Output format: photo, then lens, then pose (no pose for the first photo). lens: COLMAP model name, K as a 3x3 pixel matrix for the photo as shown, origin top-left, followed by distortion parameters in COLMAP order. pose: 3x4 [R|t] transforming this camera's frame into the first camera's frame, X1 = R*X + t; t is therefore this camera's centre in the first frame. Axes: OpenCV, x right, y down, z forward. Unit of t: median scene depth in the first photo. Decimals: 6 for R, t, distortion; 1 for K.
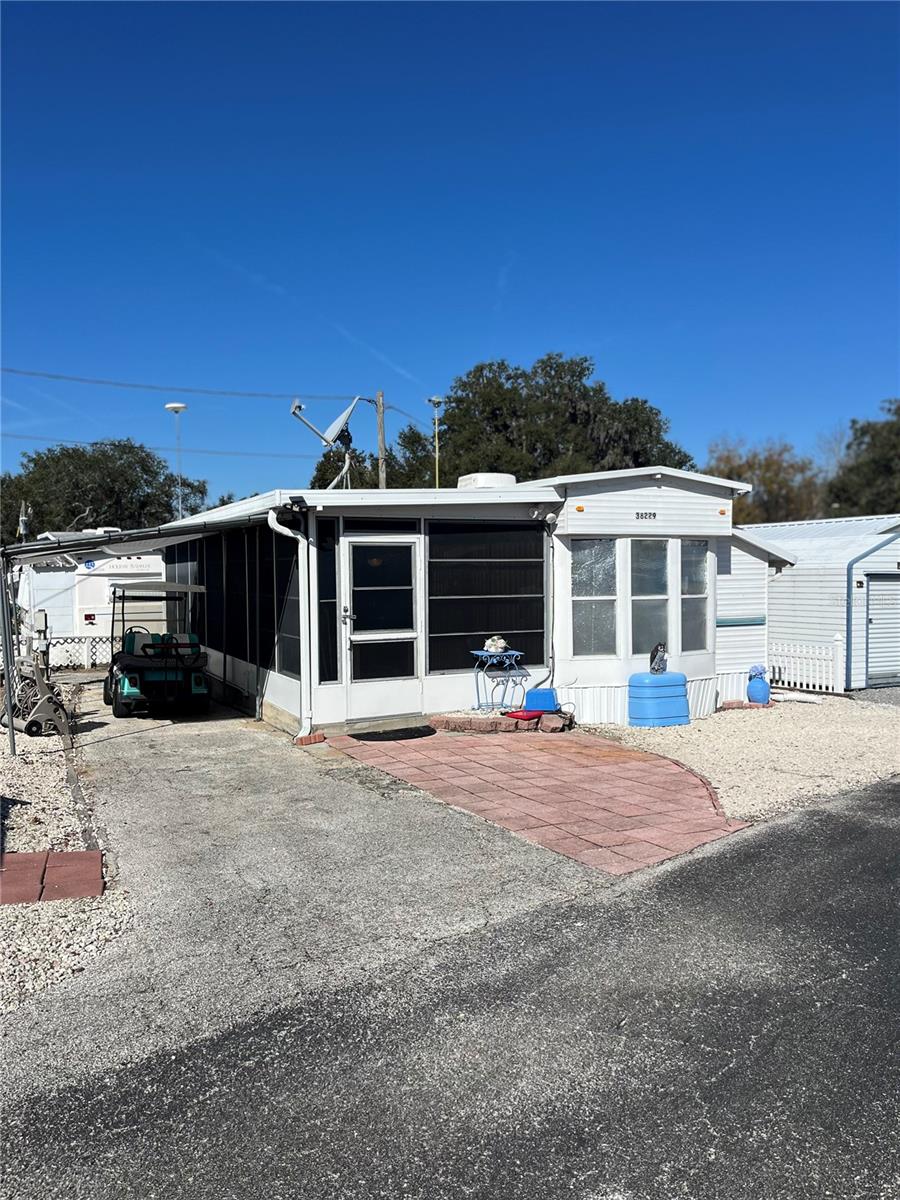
lens RADIAL K [[924.3, 0, 343.5], [0, 924.3, 602.3], [0, 0, 1]] dist [0.097834, -0.112521]
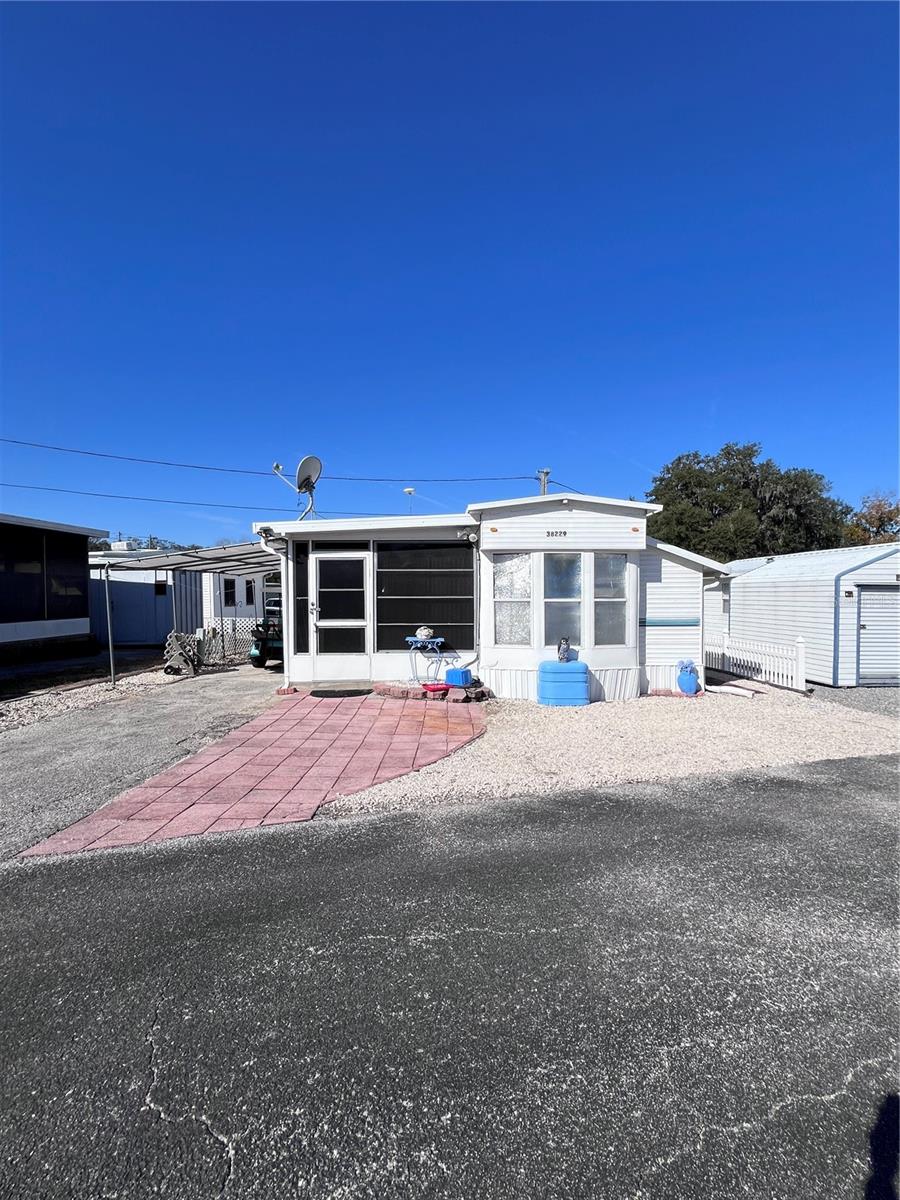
lens RADIAL K [[489.2, 0, 451.4], [0, 489.2, 600.8], [0, 0, 1]] dist [-0.003499, 0.000641]
pose [[0.910334, 0.013215, -0.413663, 0.475280], [-0.019279, 0.999759, -0.010487, 0.005668], [0.413425, 0.017521, 0.910370, 0.359650]]
